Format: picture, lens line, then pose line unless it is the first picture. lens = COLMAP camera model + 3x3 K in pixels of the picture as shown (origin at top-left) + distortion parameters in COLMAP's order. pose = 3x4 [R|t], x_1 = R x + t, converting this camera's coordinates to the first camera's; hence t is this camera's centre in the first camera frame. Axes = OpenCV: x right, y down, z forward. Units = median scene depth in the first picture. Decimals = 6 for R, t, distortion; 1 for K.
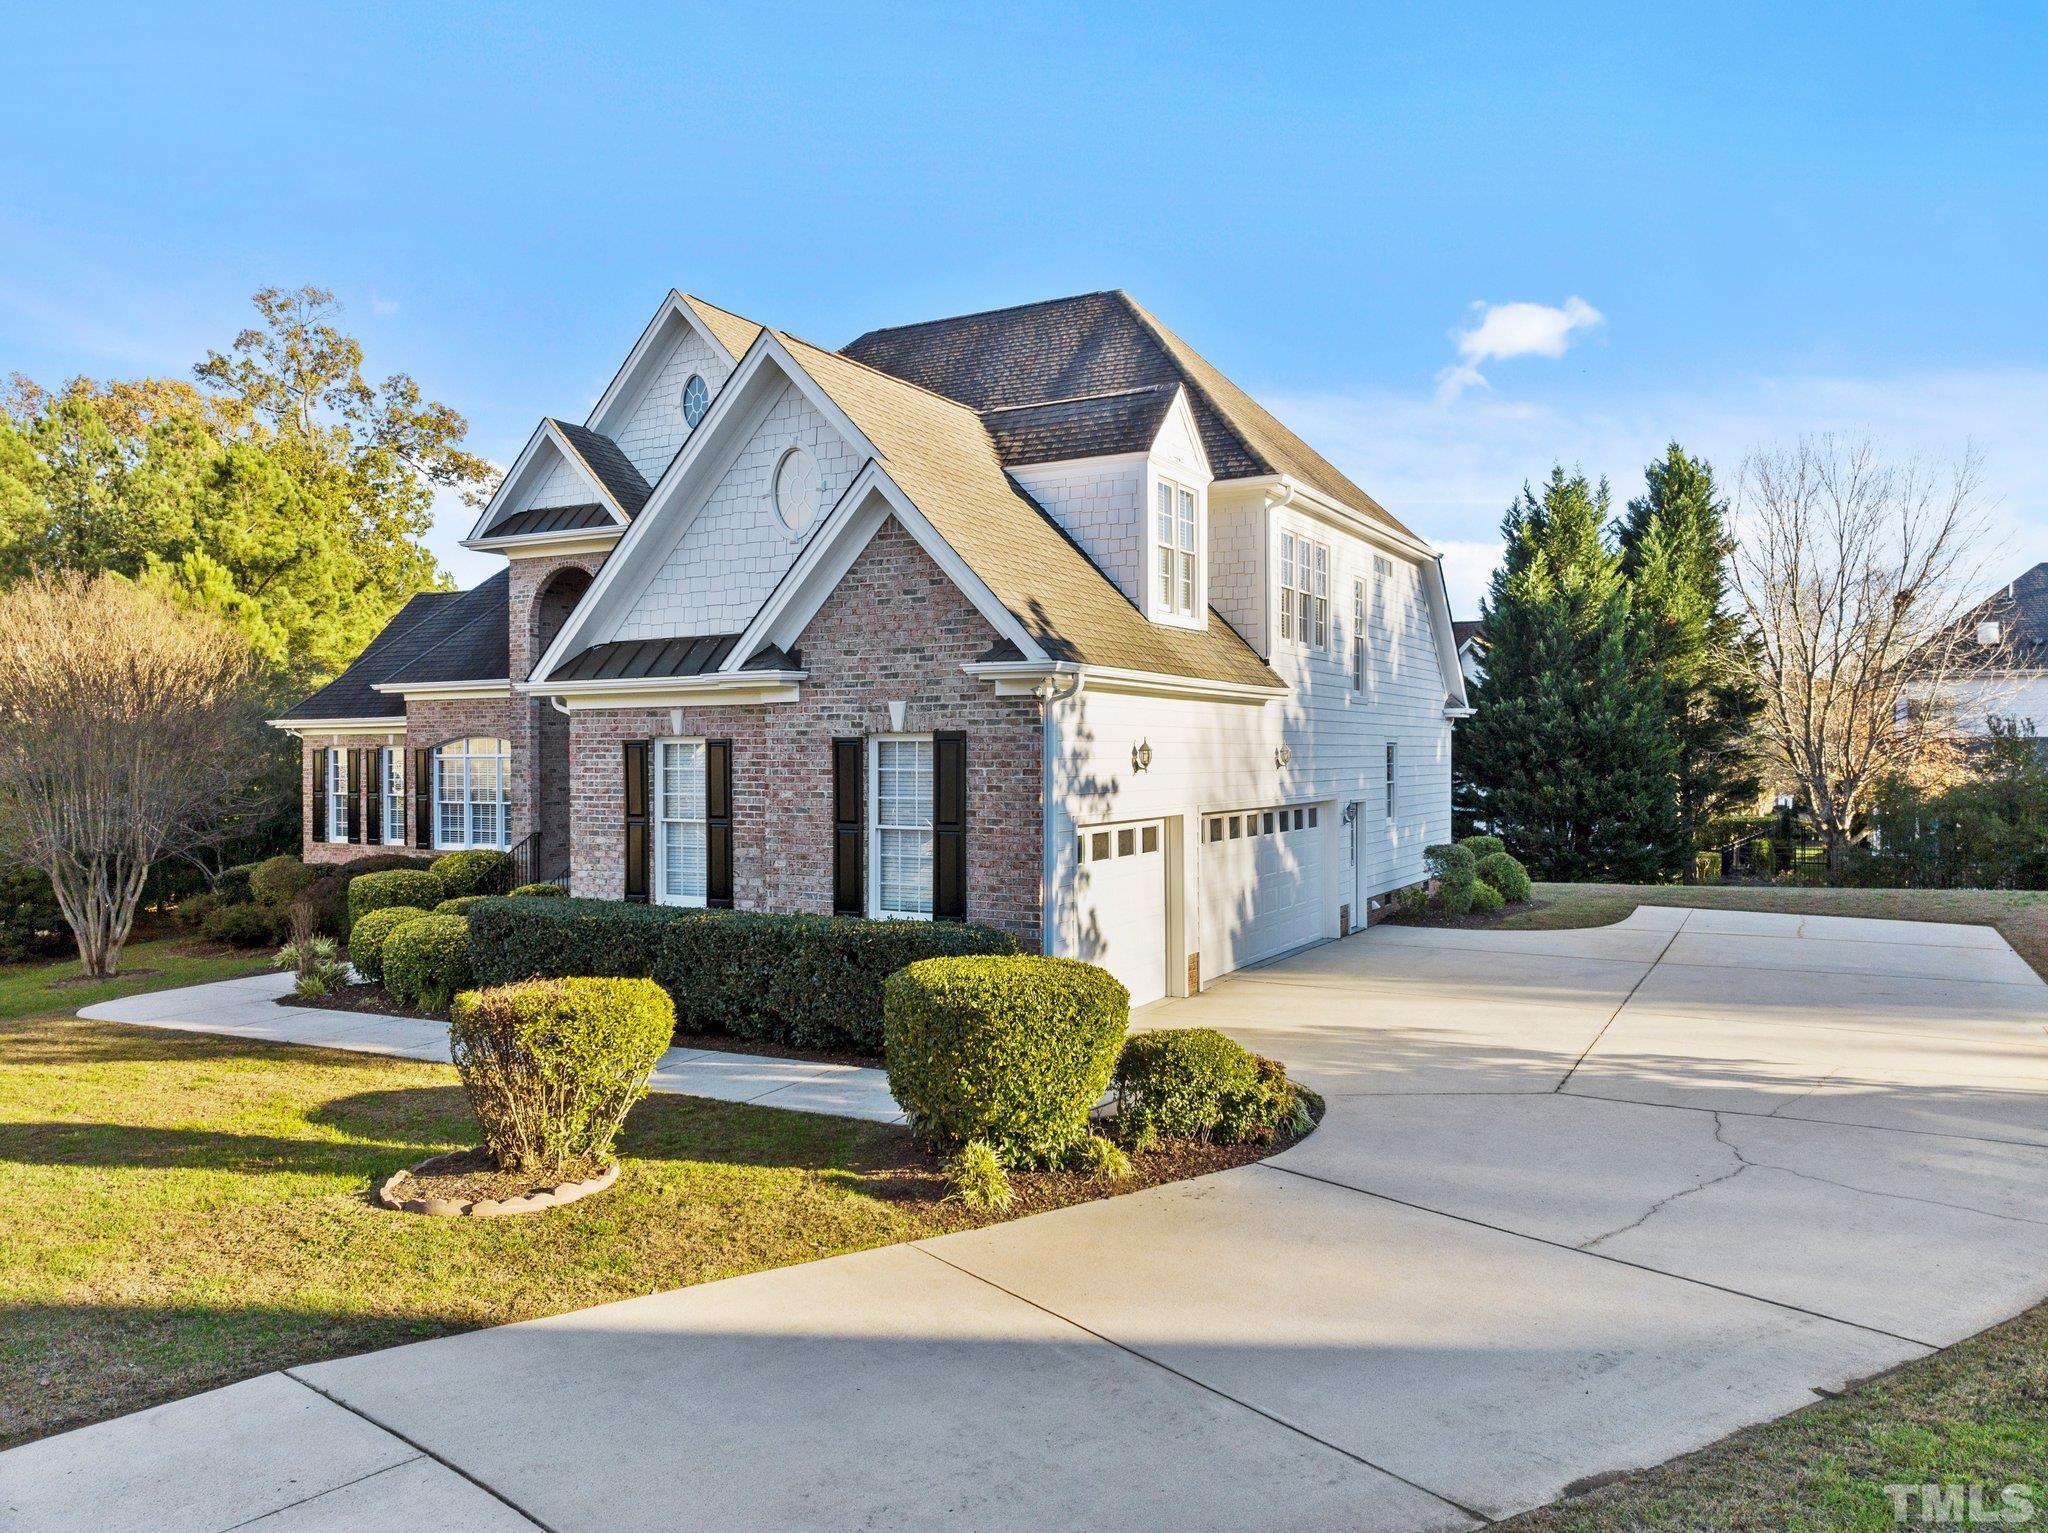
lens RADIAL K [[1444.6, 0, 1035.2], [0, 1444.6, 768.0], [0, 0, 1]] dist [-0.028555, -0.007033]
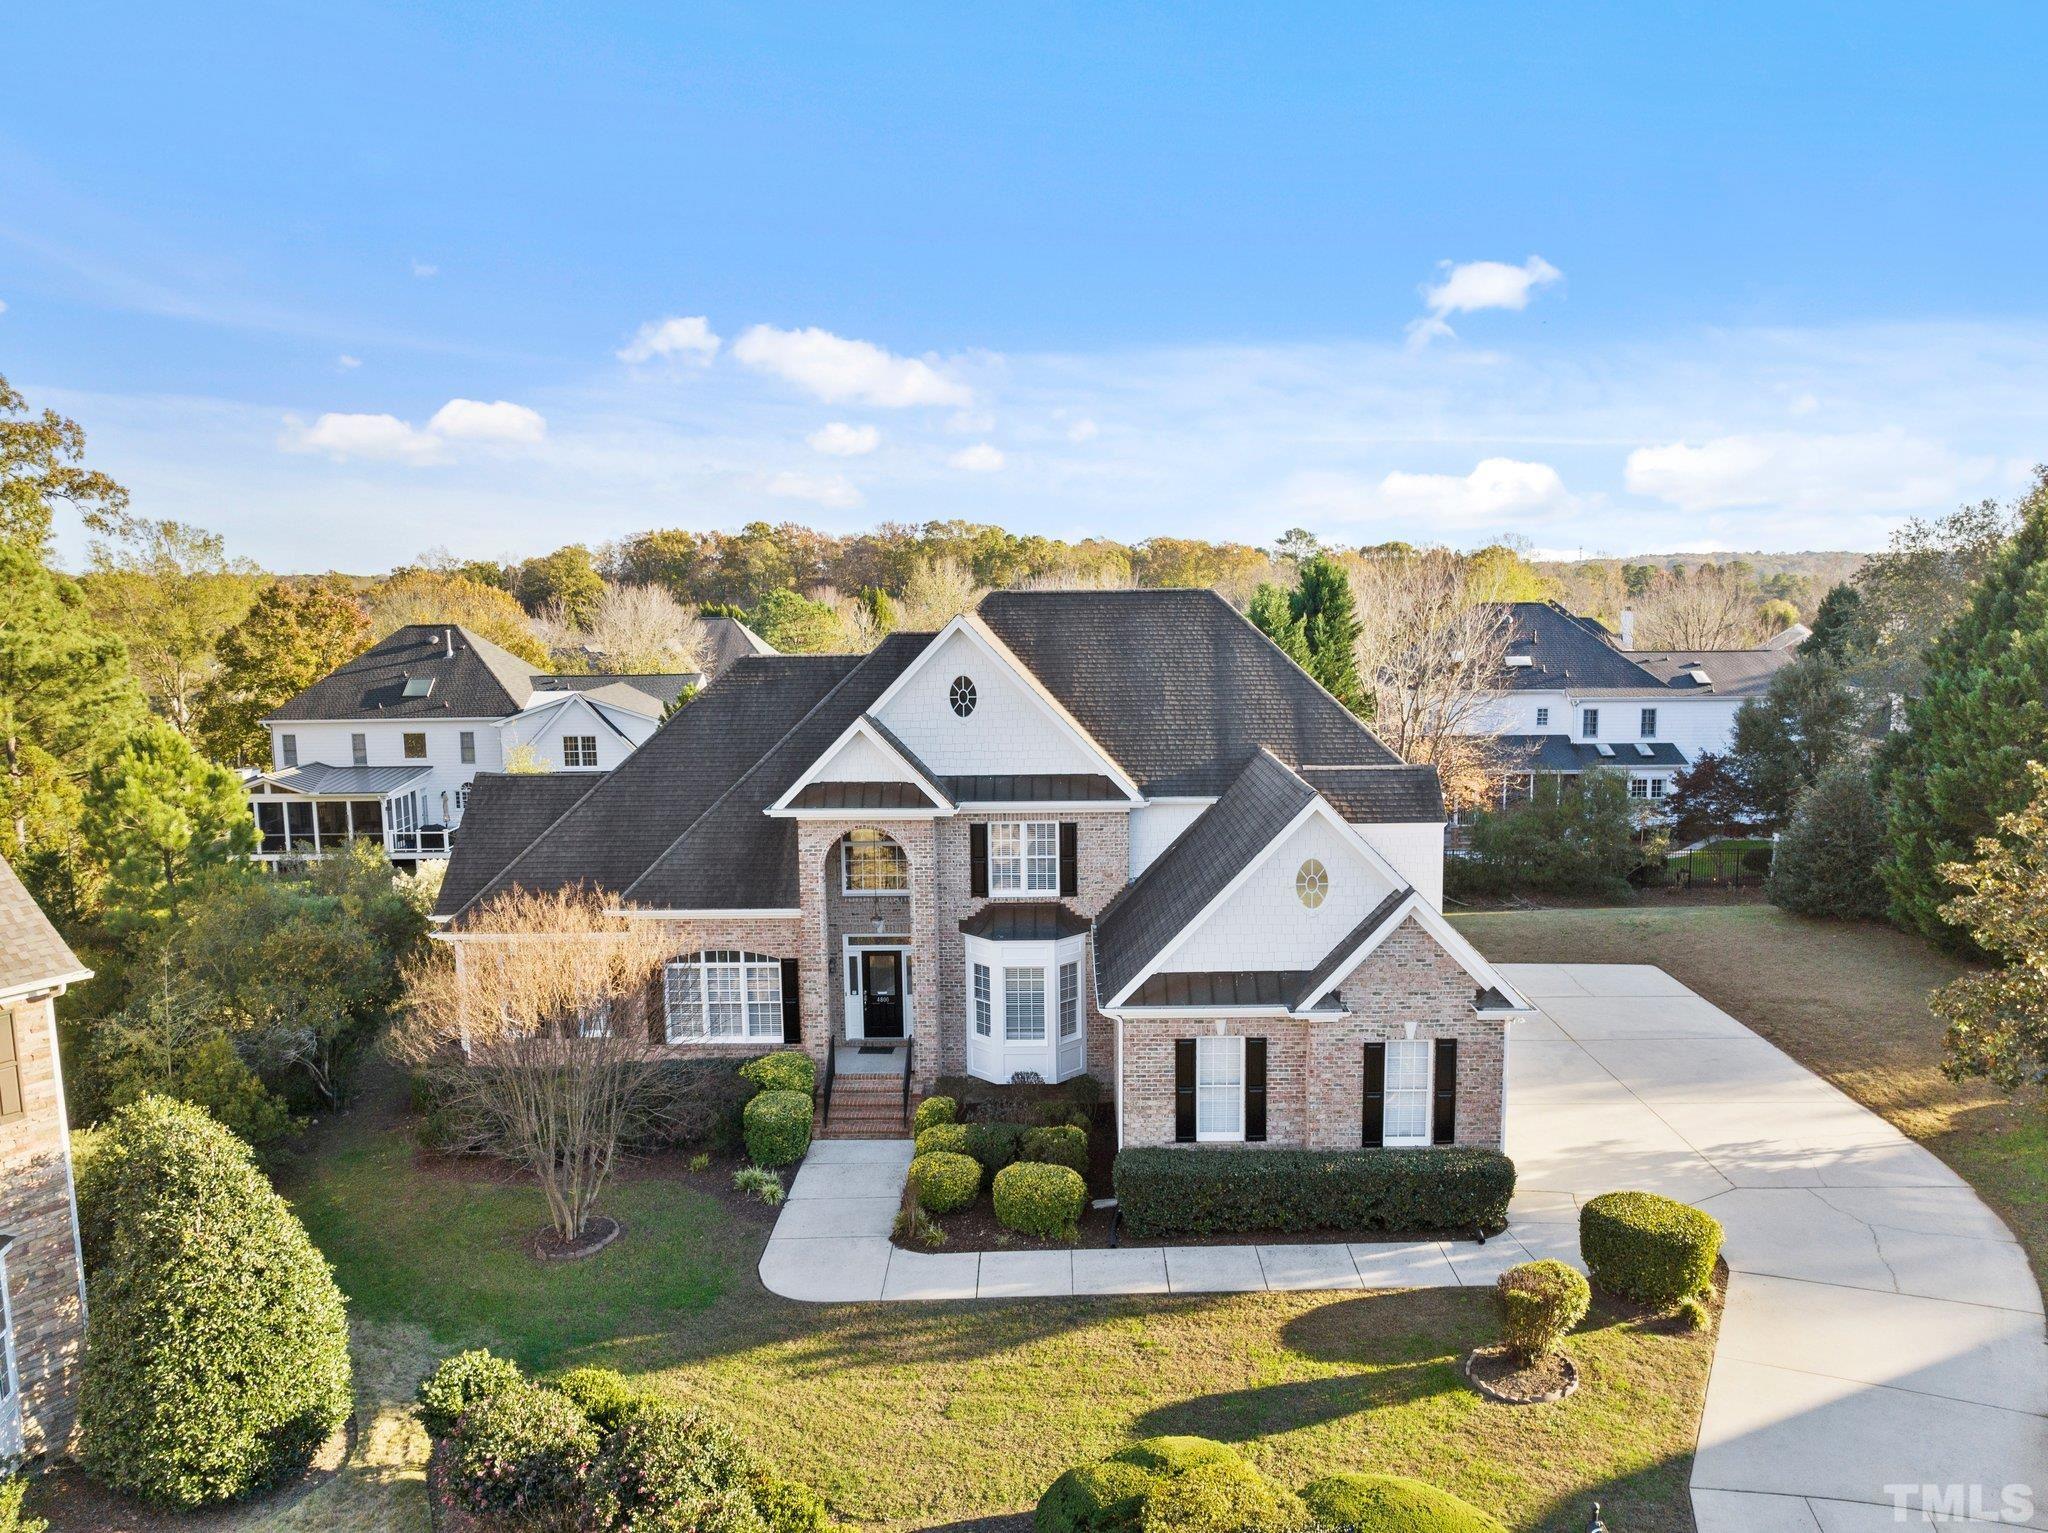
lens RADIAL K [[1444.6, 0, 1035.2], [0, 1444.6, 768.0], [0, 0, 1]] dist [-0.028555, -0.007033]
pose [[0.885264, -0.068730, 0.459983, -1.194096], [0.015384, 0.992807, 0.118736, -0.528235], [-0.464835, -0.098037, 0.879953, -0.254551]]
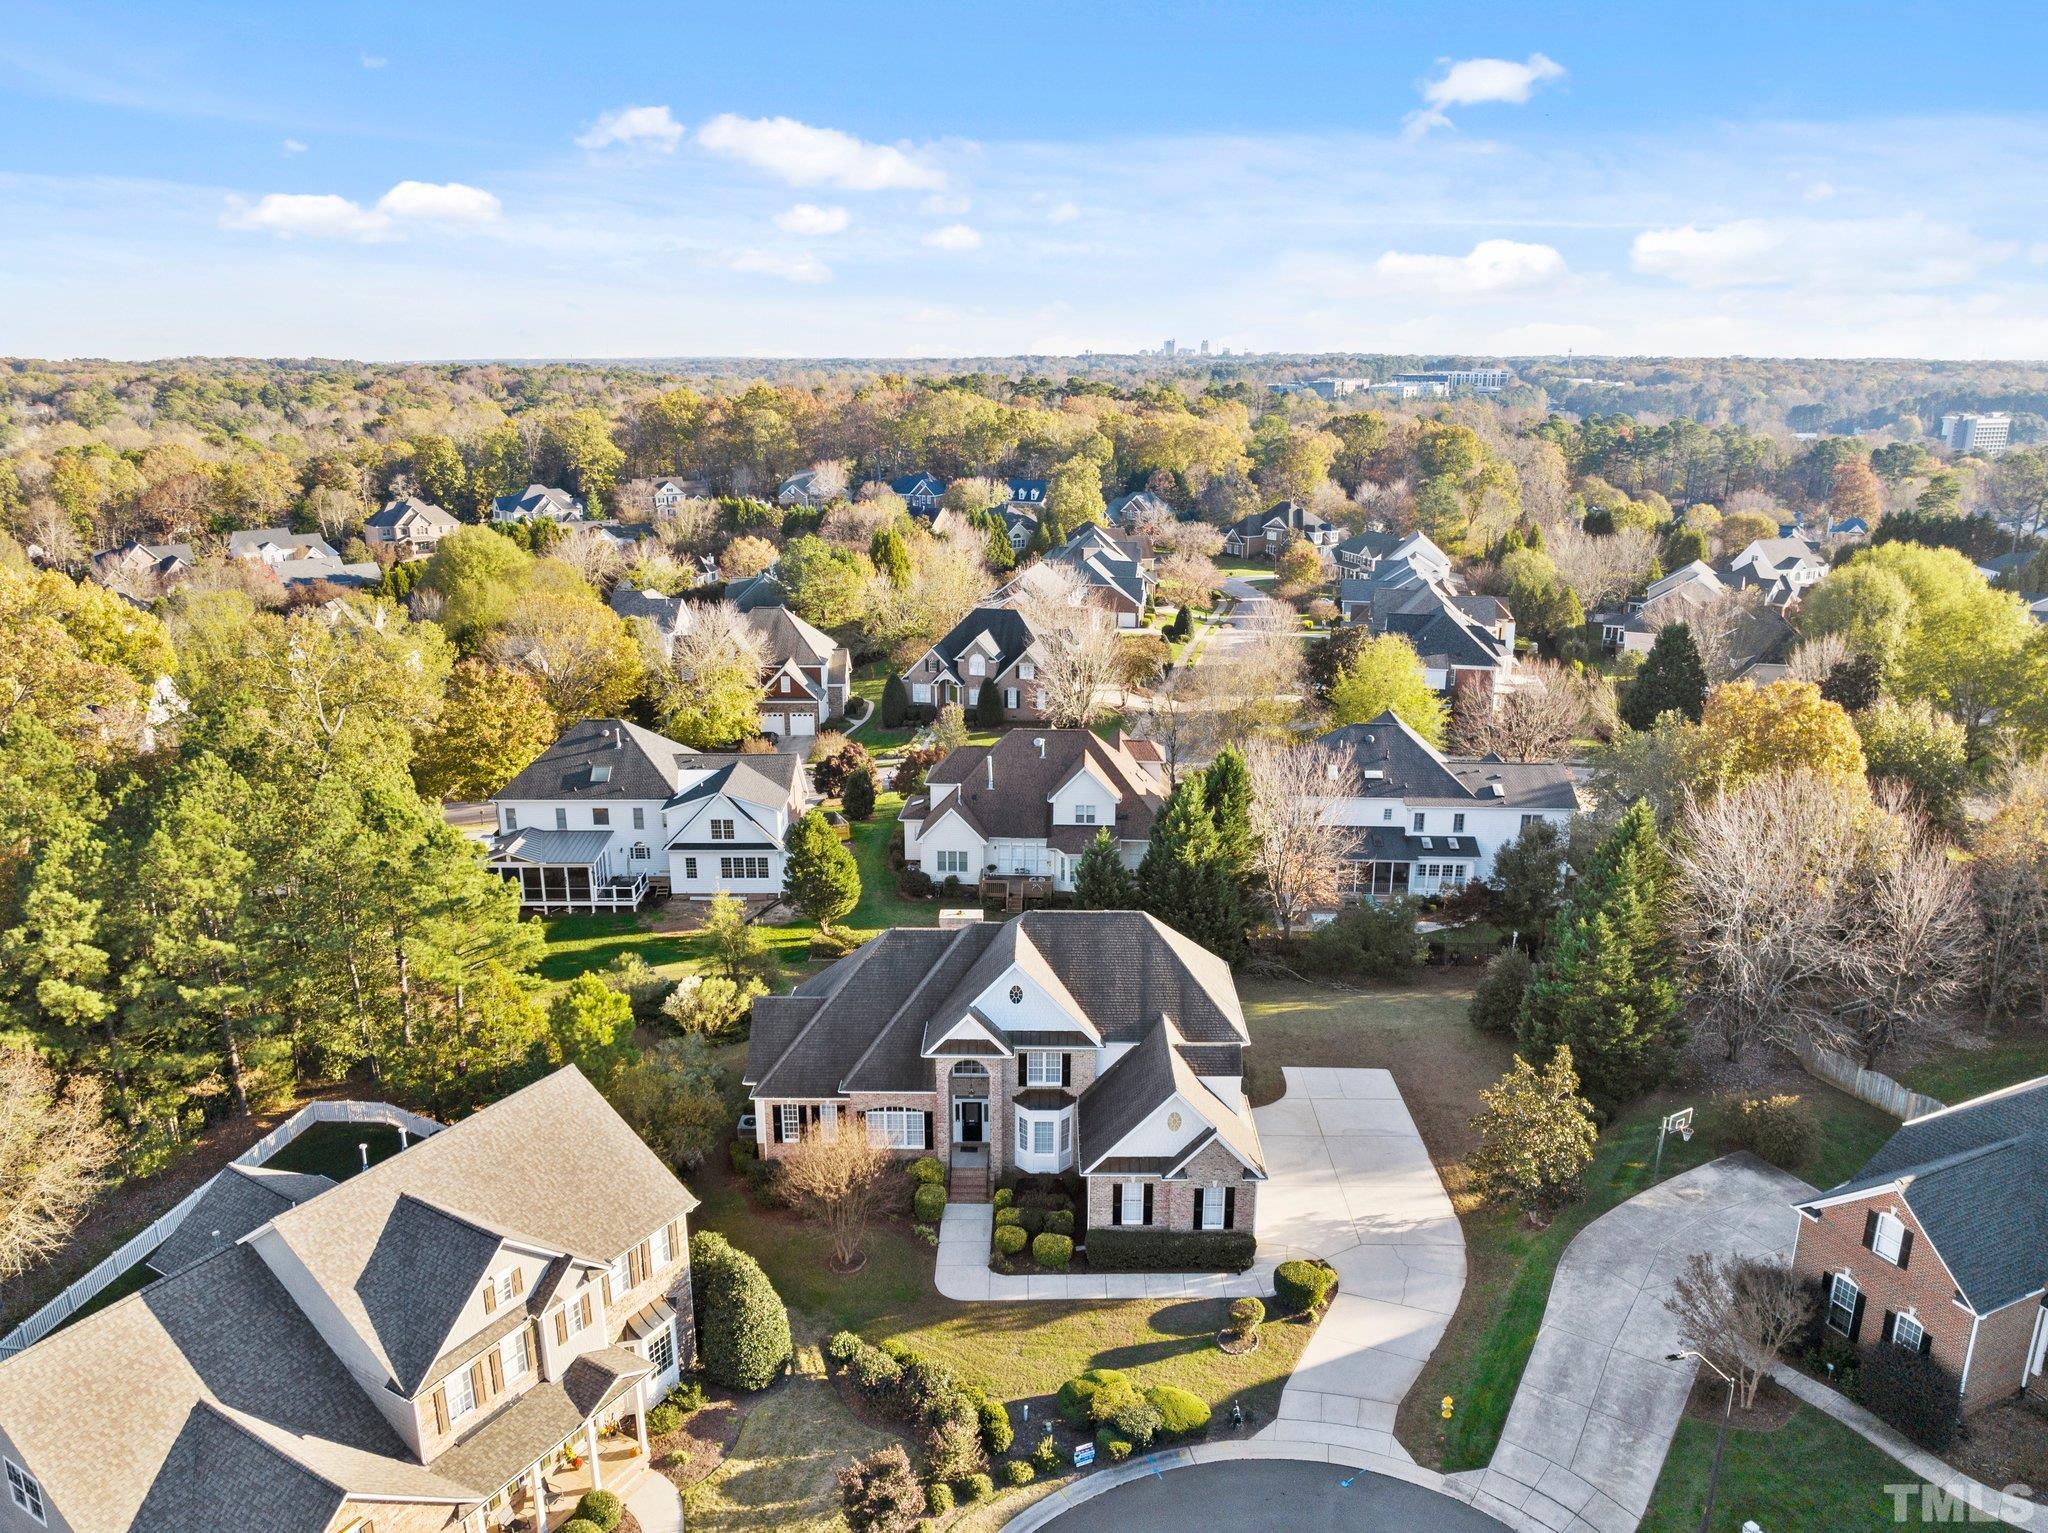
lens RADIAL K [[1439.4, 0, 1035.5], [0, 1439.4, 766.8], [0, 0, 1]] dist [-0.026817, -0.009194]
pose [[0.880007, -0.125873, 0.457977, -2.078805], [0.000336, 0.964408, 0.264419, -2.071969], [-0.474960, -0.232537, 0.848728, -1.749283]]
